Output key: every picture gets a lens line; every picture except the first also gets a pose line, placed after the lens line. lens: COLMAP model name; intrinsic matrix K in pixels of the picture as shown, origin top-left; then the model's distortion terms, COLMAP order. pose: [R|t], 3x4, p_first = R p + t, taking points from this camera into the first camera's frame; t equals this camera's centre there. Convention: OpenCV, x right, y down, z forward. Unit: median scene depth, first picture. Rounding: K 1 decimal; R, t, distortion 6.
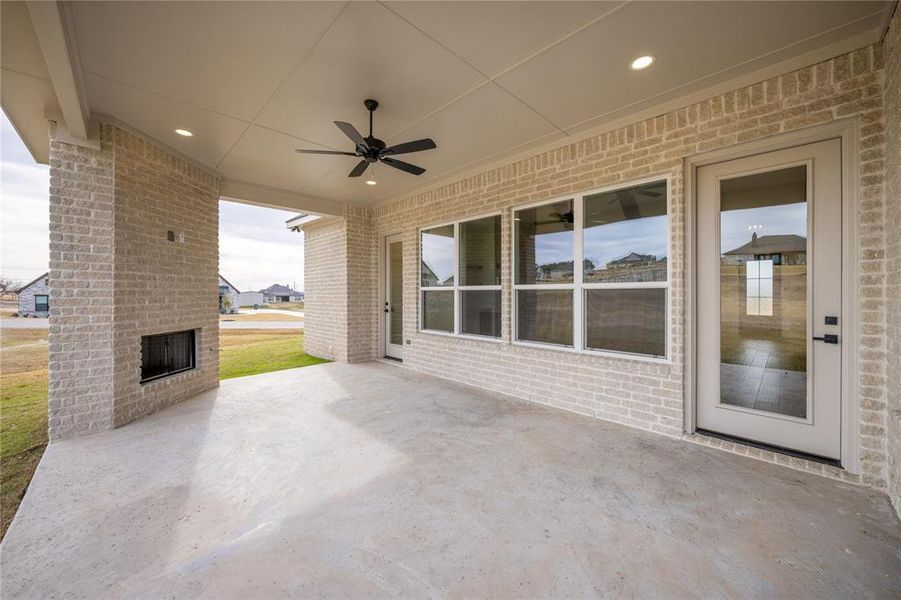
lens RADIAL K [[340.3, 0, 442.1], [0, 340.3, 297.6], [0, 0, 1]] dist [0.016010, -0.000033]
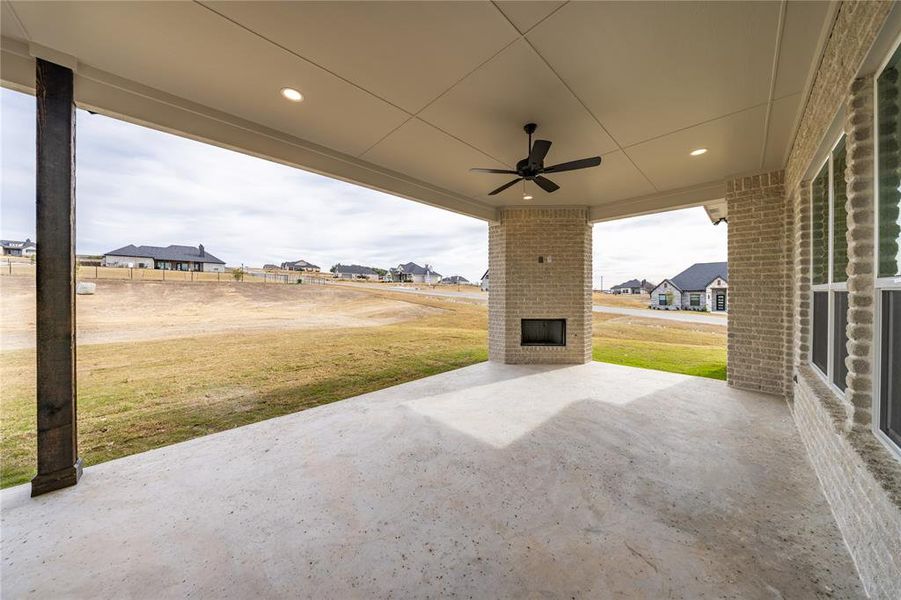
lens RADIAL K [[286.9, 0, 451.6], [0, 286.9, 296.4], [0, 0, 1]] dist [-0.000615, -0.000079]
pose [[0.005588, 0.011697, -0.999916, 0.559081], [-0.011796, 0.999863, 0.011631, -0.015783], [0.999915, 0.011730, 0.005725, 0.561825]]
